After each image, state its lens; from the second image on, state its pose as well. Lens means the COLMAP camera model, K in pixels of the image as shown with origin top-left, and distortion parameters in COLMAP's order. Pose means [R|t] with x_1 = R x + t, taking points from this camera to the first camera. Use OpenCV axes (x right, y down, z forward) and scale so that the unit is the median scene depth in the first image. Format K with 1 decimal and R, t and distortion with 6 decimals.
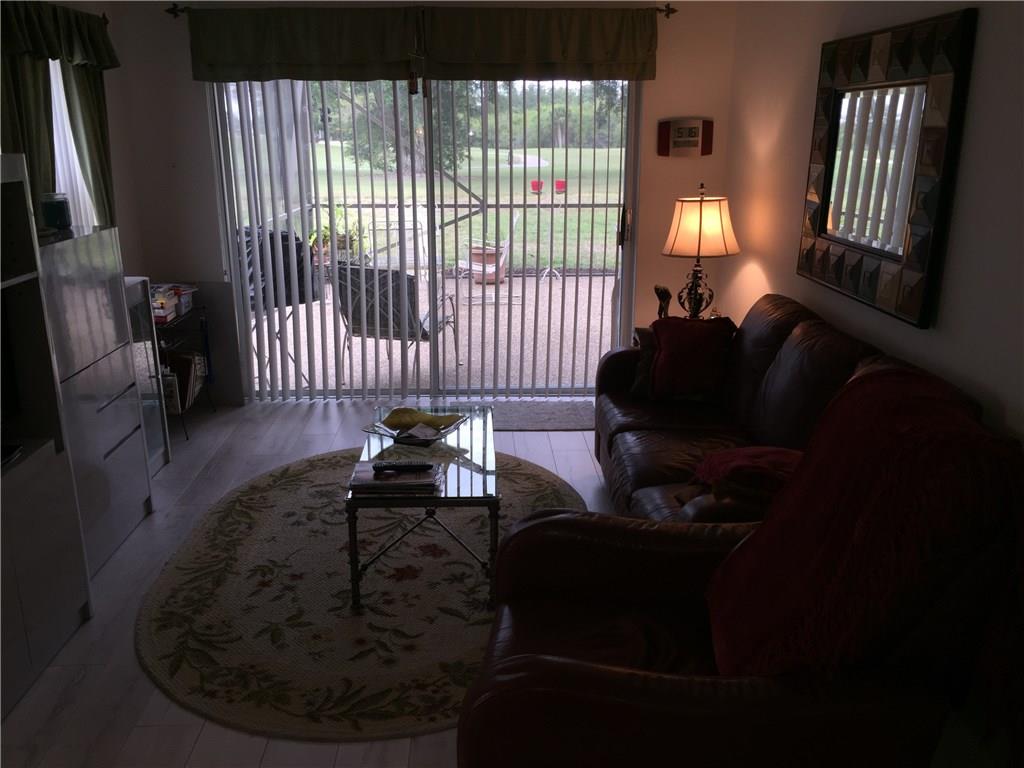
lens RADIAL K [[874.6, 0, 512.0], [0, 874.6, 384.0], [0, 0, 1]] dist [0.075349, -0.104244]
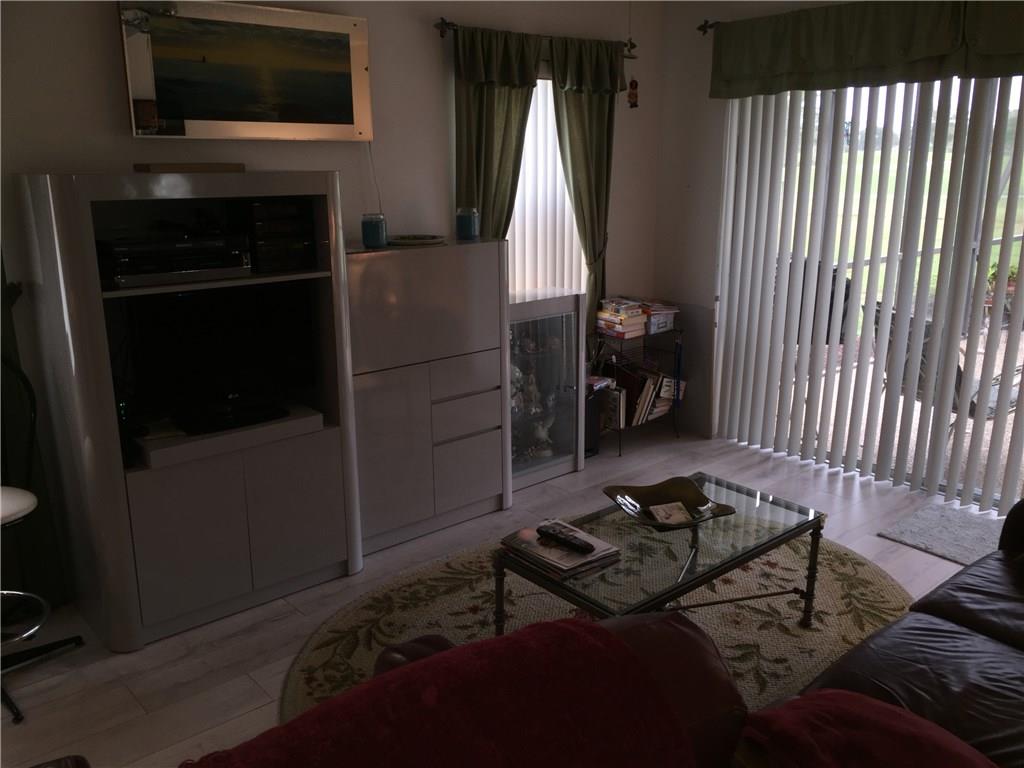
lens RADIAL K [[878.8, 0, 510.3], [0, 878.8, 375.8], [0, 0, 1]] dist [0.082706, -0.115350]
pose [[0.619685, 0.190794, -0.761307, 0.354655], [-0.212311, 0.974588, 0.071429, -0.084256], [0.755589, 0.117370, 0.644446, 0.294807]]
